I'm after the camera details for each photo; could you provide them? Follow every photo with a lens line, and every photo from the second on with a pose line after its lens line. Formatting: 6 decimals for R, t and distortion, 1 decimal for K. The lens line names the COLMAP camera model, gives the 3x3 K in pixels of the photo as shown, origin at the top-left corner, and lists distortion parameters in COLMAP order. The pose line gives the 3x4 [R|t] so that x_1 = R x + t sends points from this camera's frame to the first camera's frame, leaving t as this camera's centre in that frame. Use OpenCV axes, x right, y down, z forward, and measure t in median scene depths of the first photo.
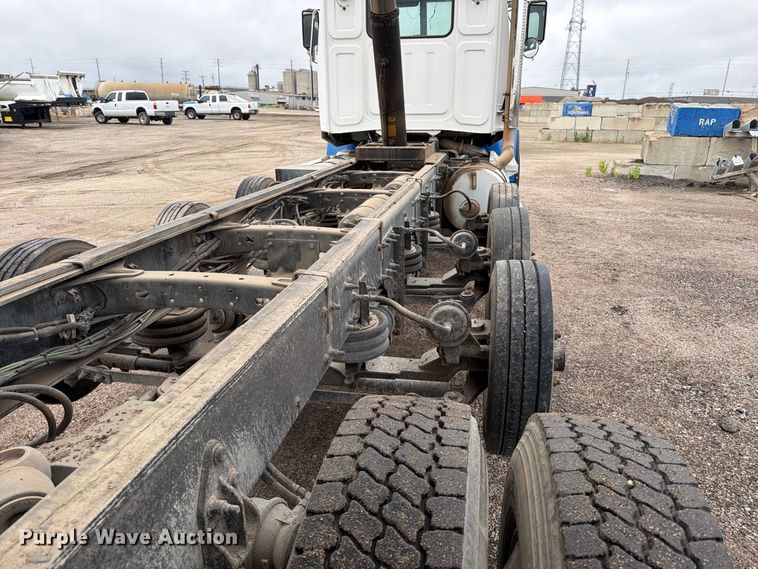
lens RADIAL K [[543.4, 0, 378.4], [0, 543.4, 290.8], [0, 0, 1]] dist [0.027728, -0.039903]
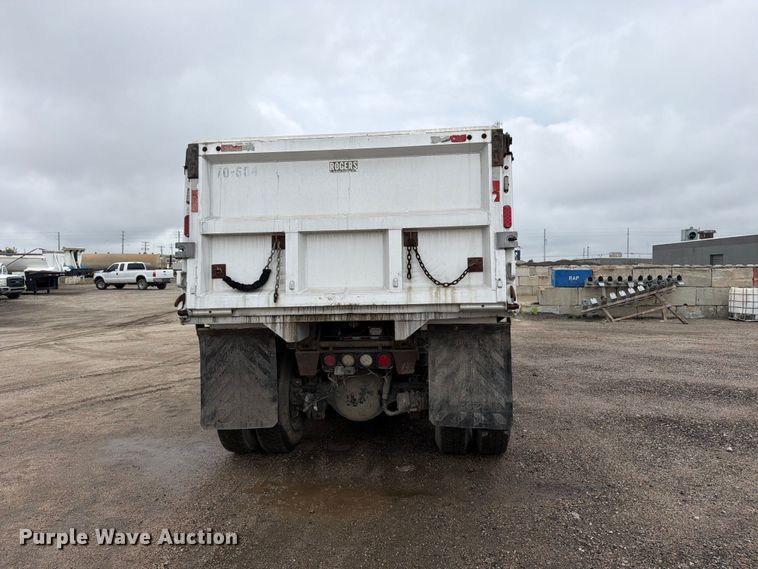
lens RADIAL K [[543.4, 0, 381.0], [0, 543.4, 286.4], [0, 0, 1]] dist [0.027728, -0.039903]
pose [[0.994416, -0.019915, 0.103639, -0.041869], [0.049223, 0.956197, -0.288555, 0.050740], [-0.093353, 0.292045, 0.951838, -0.158796]]
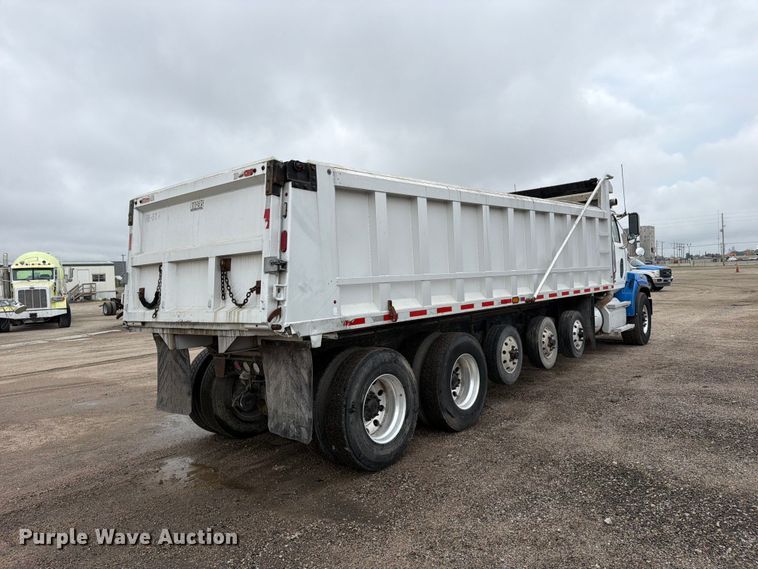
lens RADIAL K [[543.4, 0, 388.4], [0, 543.4, 290.3], [0, 0, 1]] dist [0.027728, -0.039903]
pose [[0.877087, -0.026593, -0.479595, 0.079661], [-0.109319, 0.961212, -0.253221, 0.042883], [0.467726, 0.274526, 0.840159, -0.142965]]
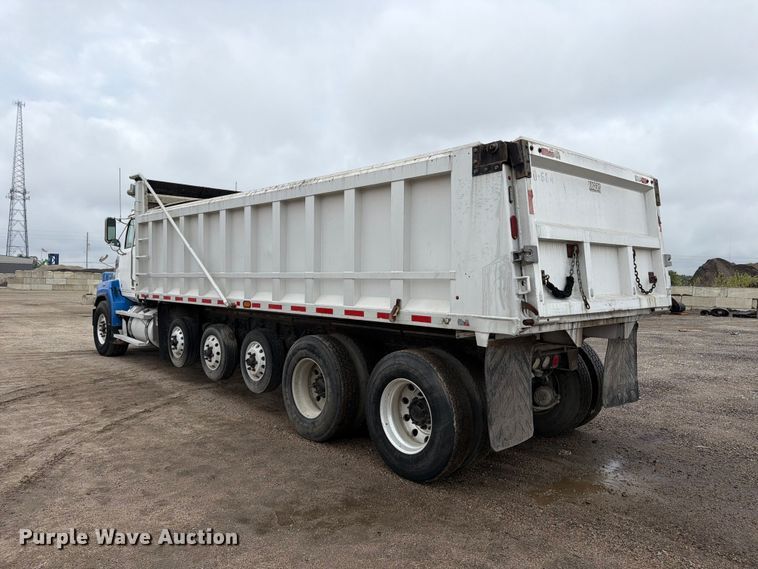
lens RADIAL K [[543.4, 0, 379.0], [0, 543.4, 285.3], [0, 0, 1]] dist [0.027728, -0.039903]
pose [[0.609374, -0.003086, 0.792877, -0.181130], [0.241529, 0.953189, -0.181920, 0.024584], [-0.755200, 0.302360, 0.581594, -0.080498]]
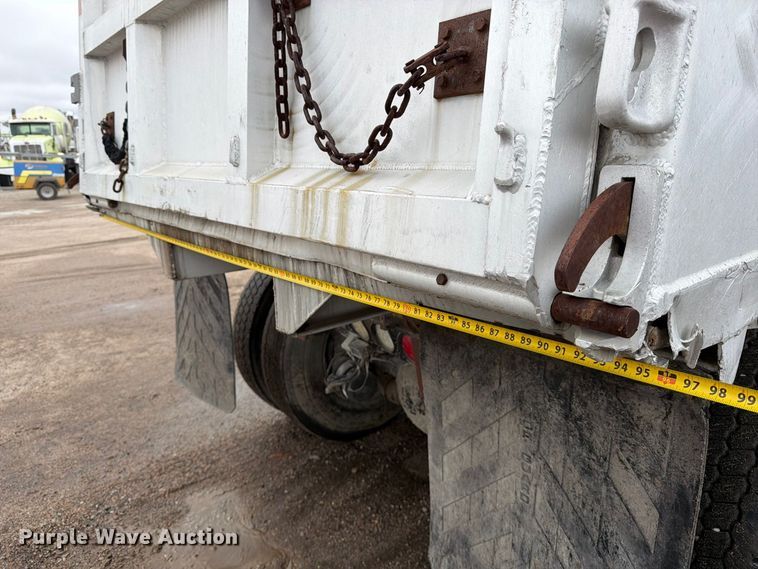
lens RADIAL K [[543.4, 0, 370.9], [0, 543.4, 289.6], [0, 0, 1]] dist [0.027728, -0.039903]
pose [[0.758838, 0.150293, -0.633701, 0.003909], [-0.178914, 0.983680, 0.019052, 0.022613], [0.626223, 0.098920, 0.773343, -0.067937]]
